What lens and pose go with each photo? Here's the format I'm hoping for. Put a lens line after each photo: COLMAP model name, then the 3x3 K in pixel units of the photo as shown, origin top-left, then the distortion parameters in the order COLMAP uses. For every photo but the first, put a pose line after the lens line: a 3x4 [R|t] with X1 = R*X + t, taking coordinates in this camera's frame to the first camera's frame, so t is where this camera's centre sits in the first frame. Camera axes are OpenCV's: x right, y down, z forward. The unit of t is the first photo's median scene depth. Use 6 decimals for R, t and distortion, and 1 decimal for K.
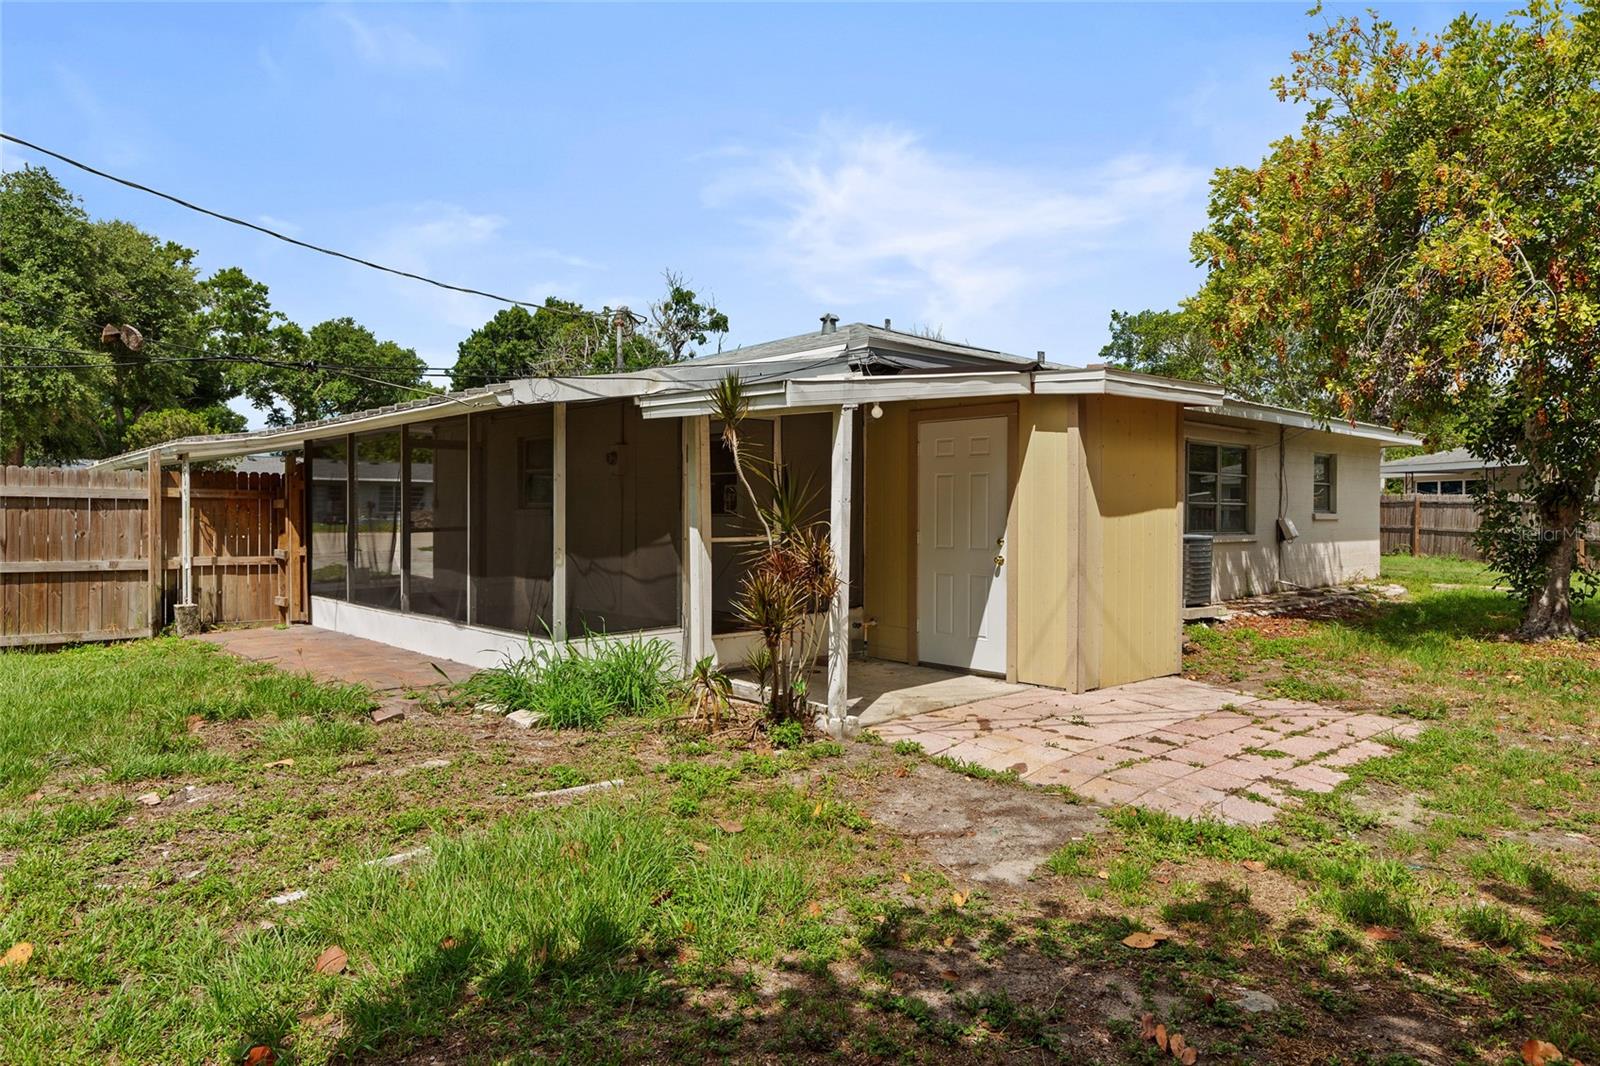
lens RADIAL K [[1042.7, 0, 801.4], [0, 1042.7, 530.4], [0, 0, 1]] dist [0.011633, 0.002803]
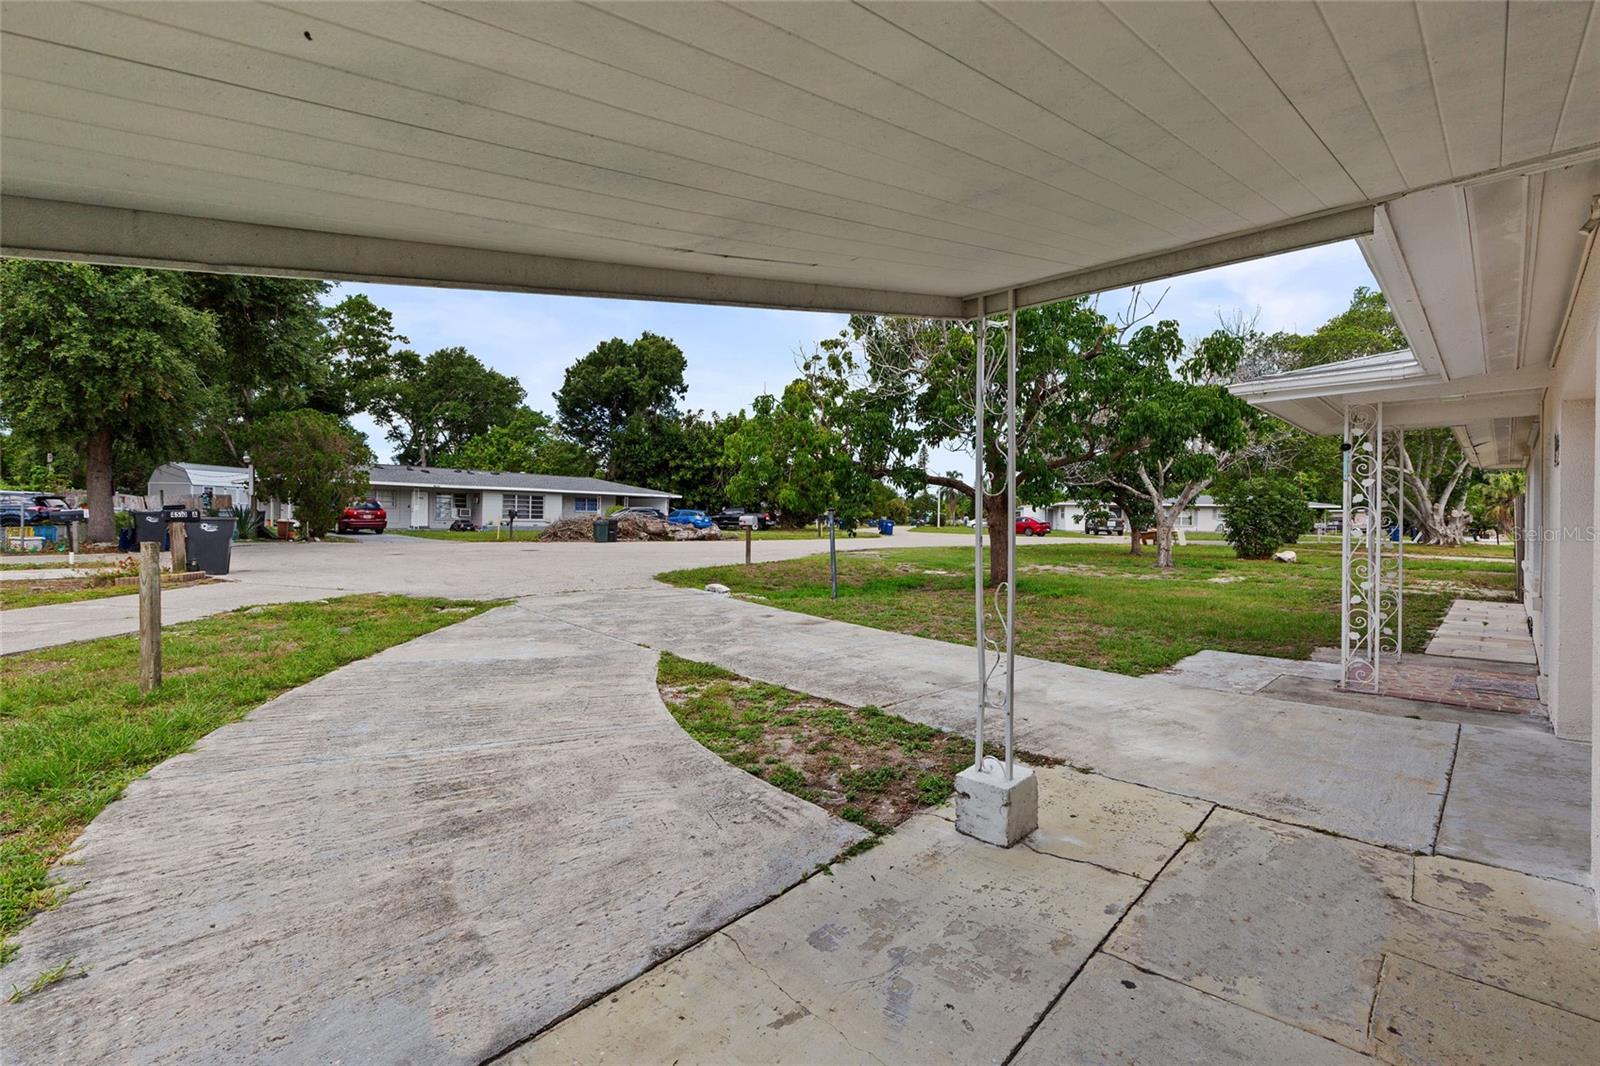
lens RADIAL K [[727.1, 0, 797.9], [0, 727.1, 529.3], [0, 0, 1]] dist [-0.003760, -0.000390]
pose [[0.998007, 0.011542, 0.062041, -0.124971], [-0.011302, 0.999927, -0.004216, -0.007690], [-0.062085, 0.003507, 0.998065, 0.208646]]
